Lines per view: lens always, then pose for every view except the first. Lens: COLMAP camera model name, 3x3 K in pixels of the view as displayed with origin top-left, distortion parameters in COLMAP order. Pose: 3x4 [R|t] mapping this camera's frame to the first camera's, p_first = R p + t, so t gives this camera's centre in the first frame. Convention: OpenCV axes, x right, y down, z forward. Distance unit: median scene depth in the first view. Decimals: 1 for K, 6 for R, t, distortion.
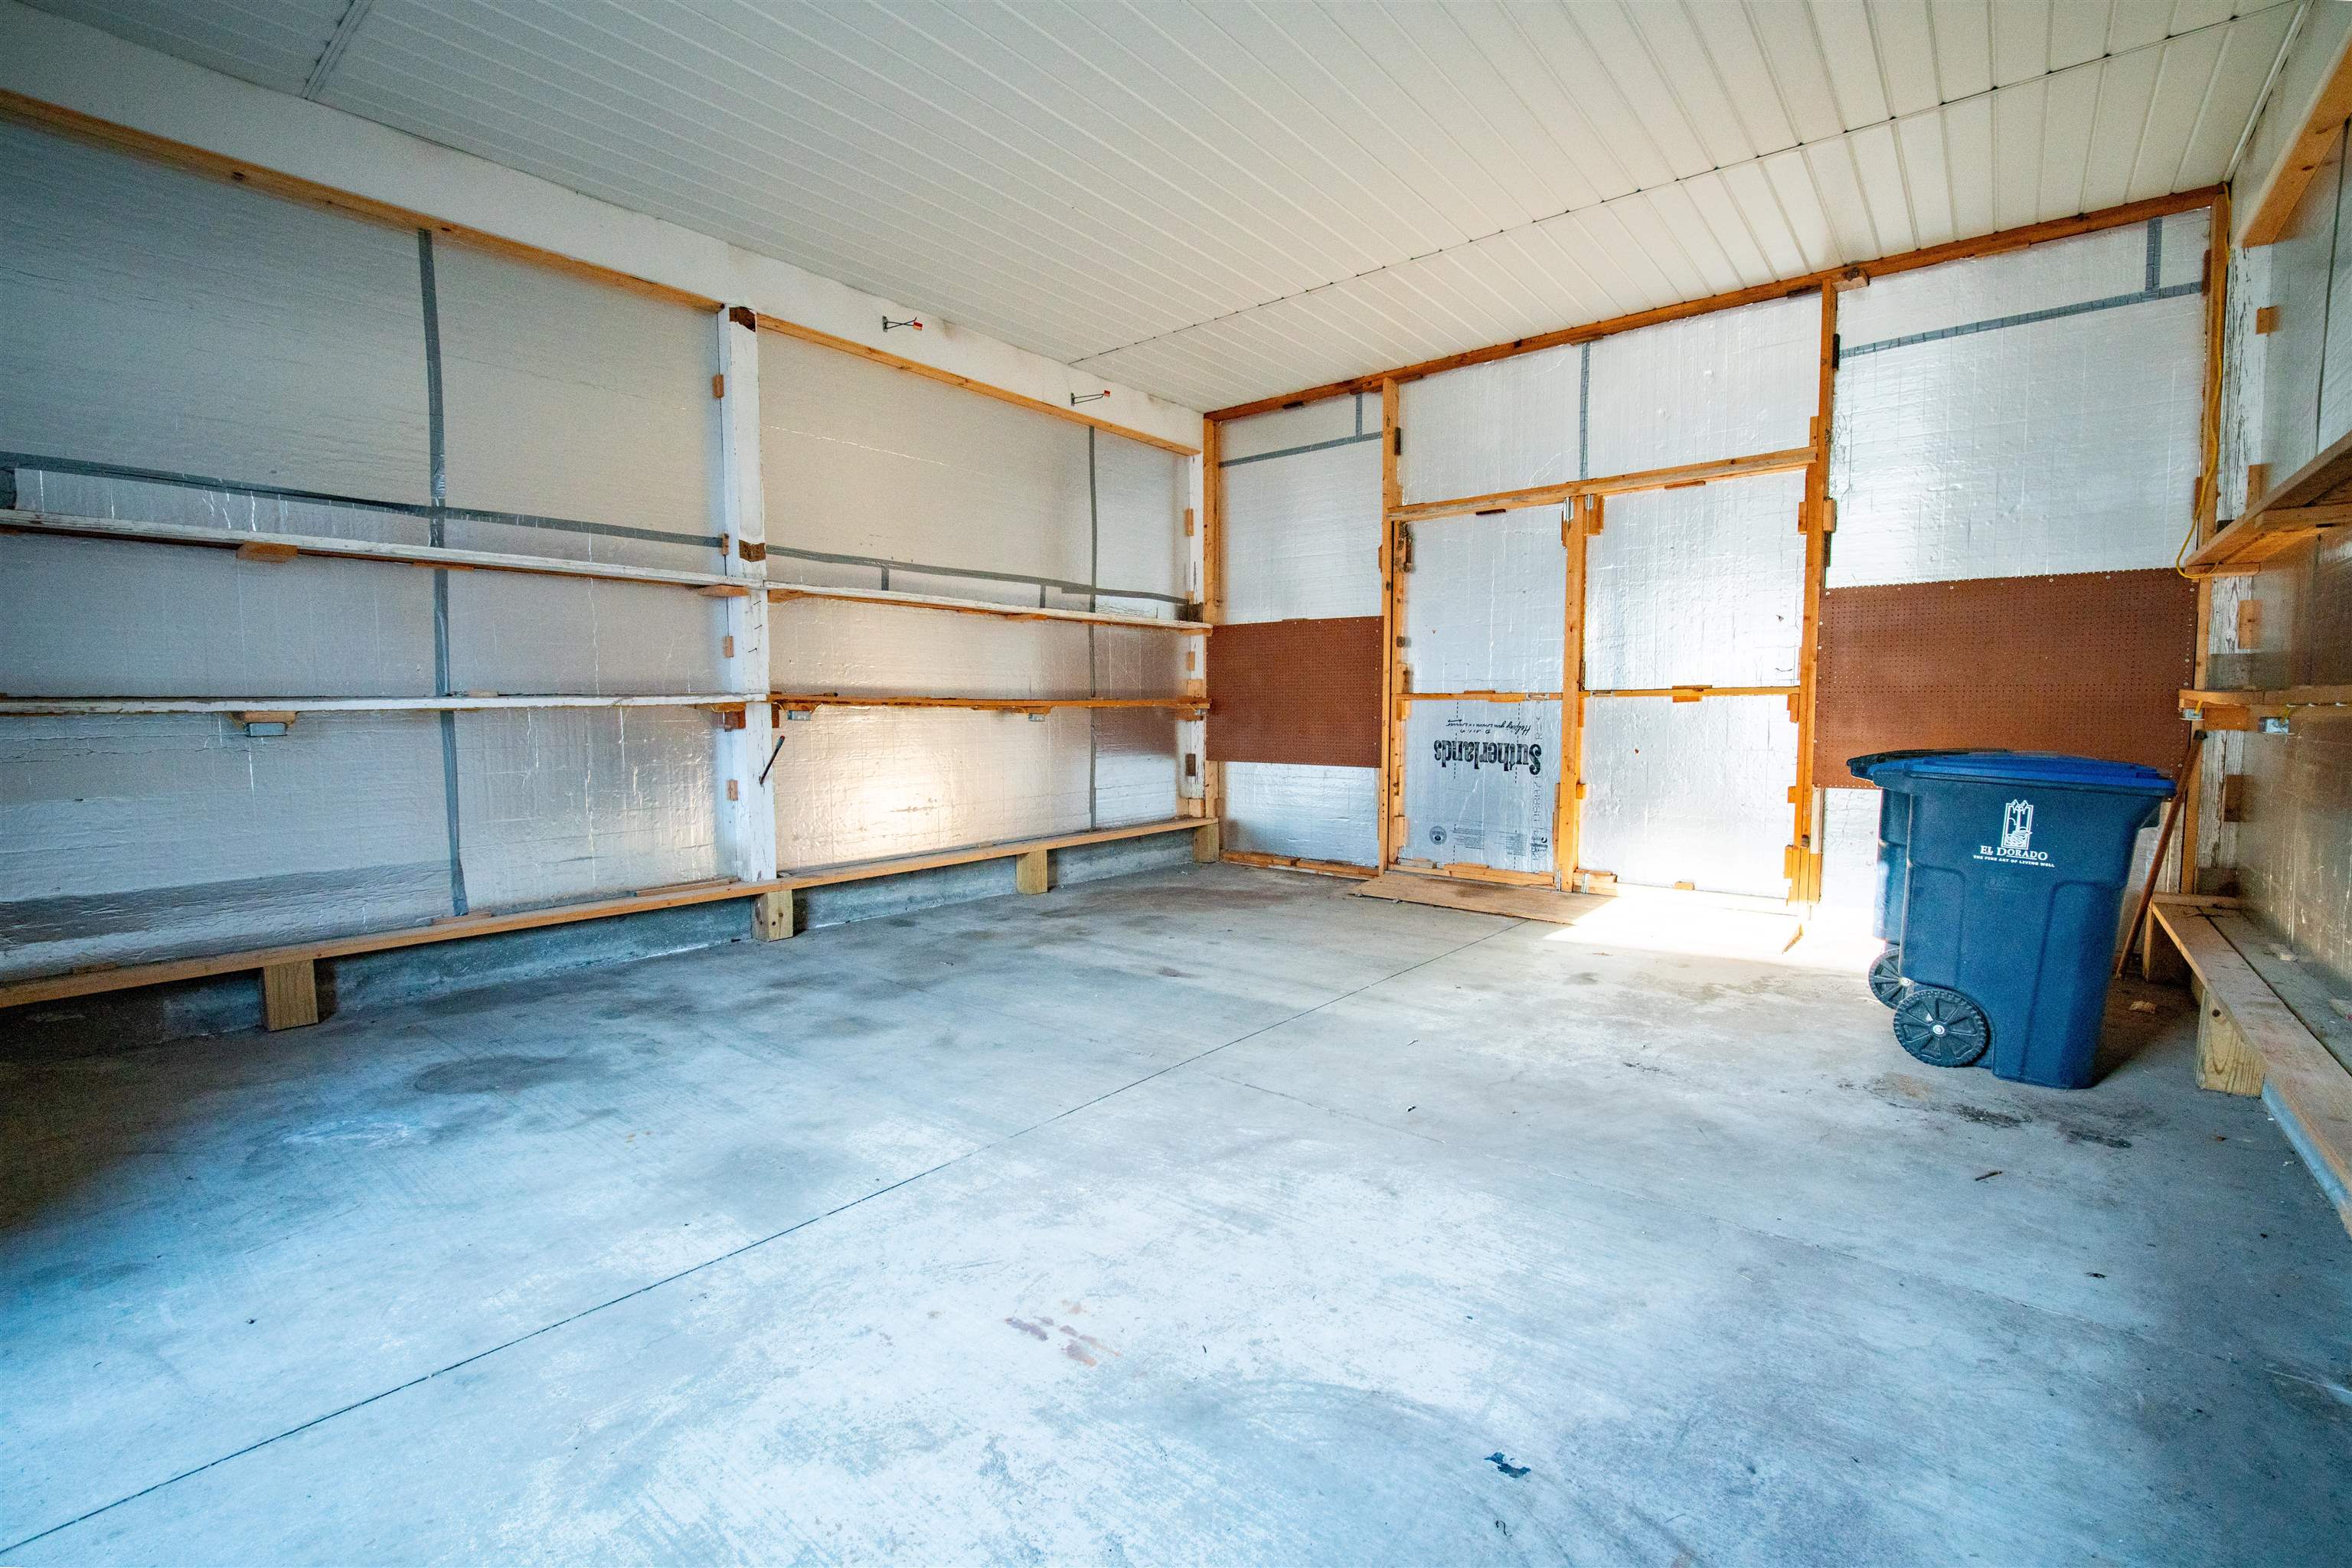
lens RADIAL K [[999.2, 0, 1176.0], [0, 999.2, 784.0], [0, 0, 1]] dist [0.017015, -0.017441]
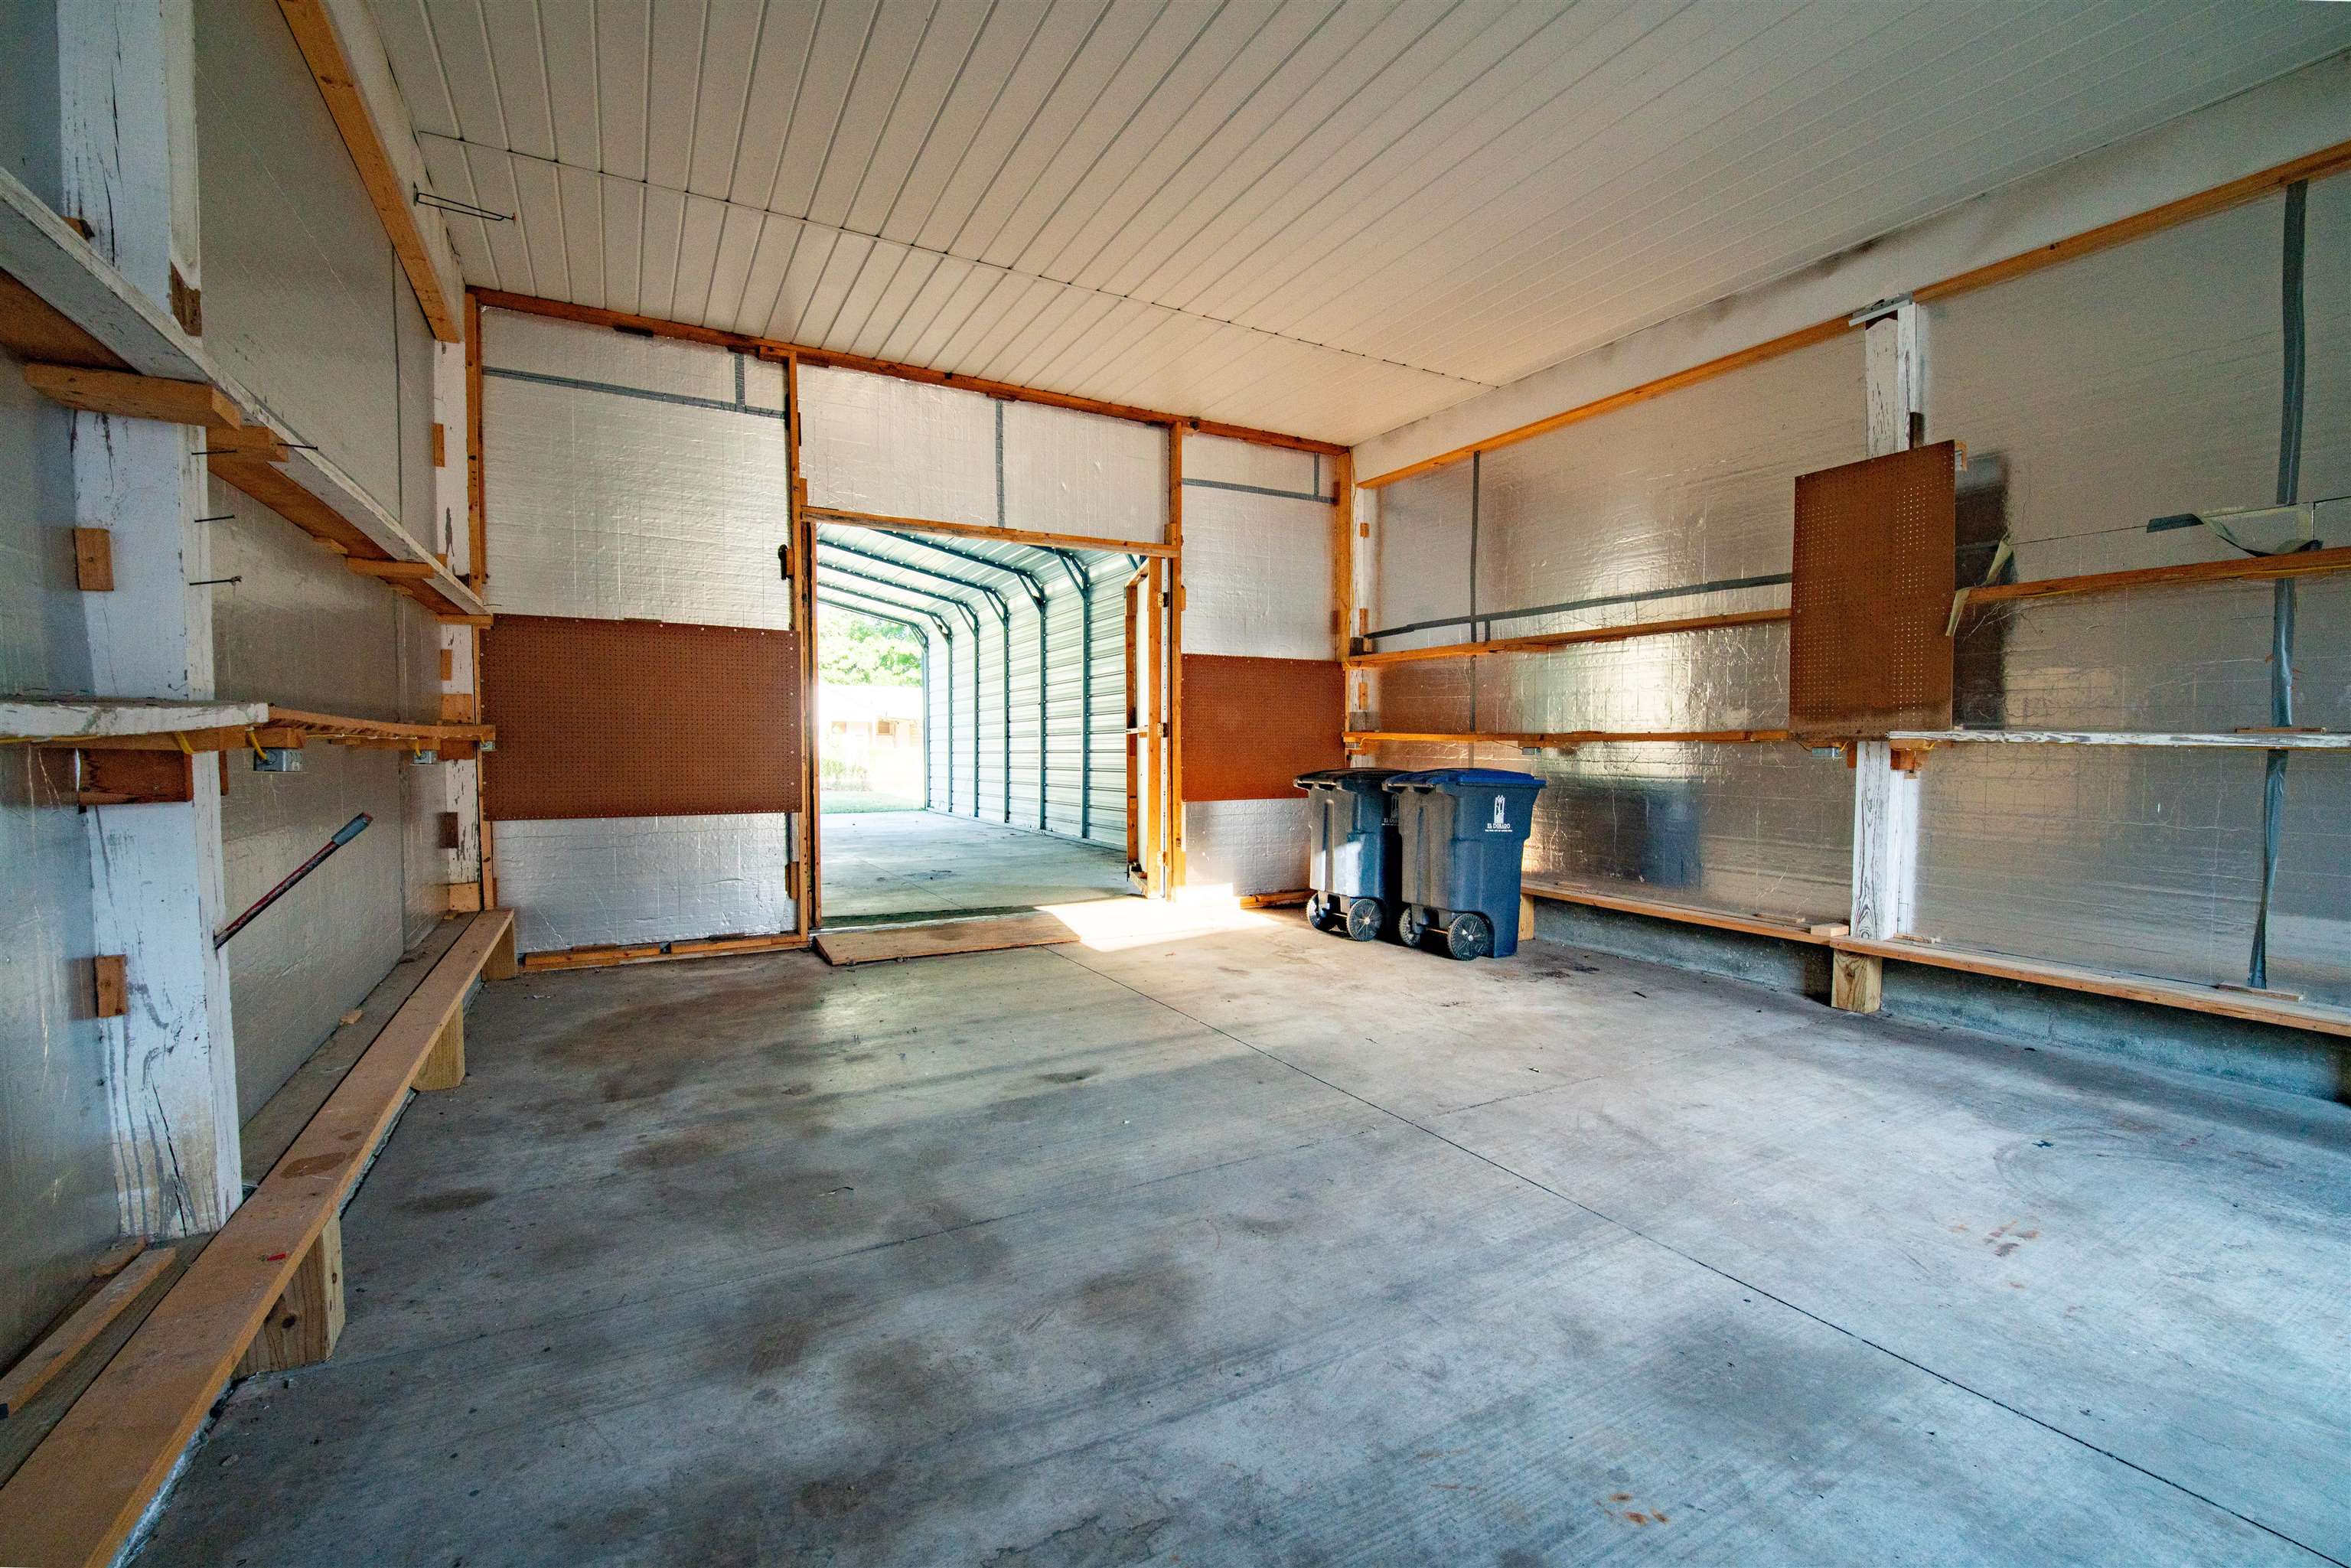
lens RADIAL K [[985.3, 0, 1175.5], [0, 985.3, 784.0], [0, 0, 1]] dist [0.011742, -0.016776]
pose [[0.377476, -0.040026, 0.925154, -0.805434], [0.065927, 0.997692, 0.016266, -0.058331], [-0.923670, 0.054852, 0.379243, 0.718306]]
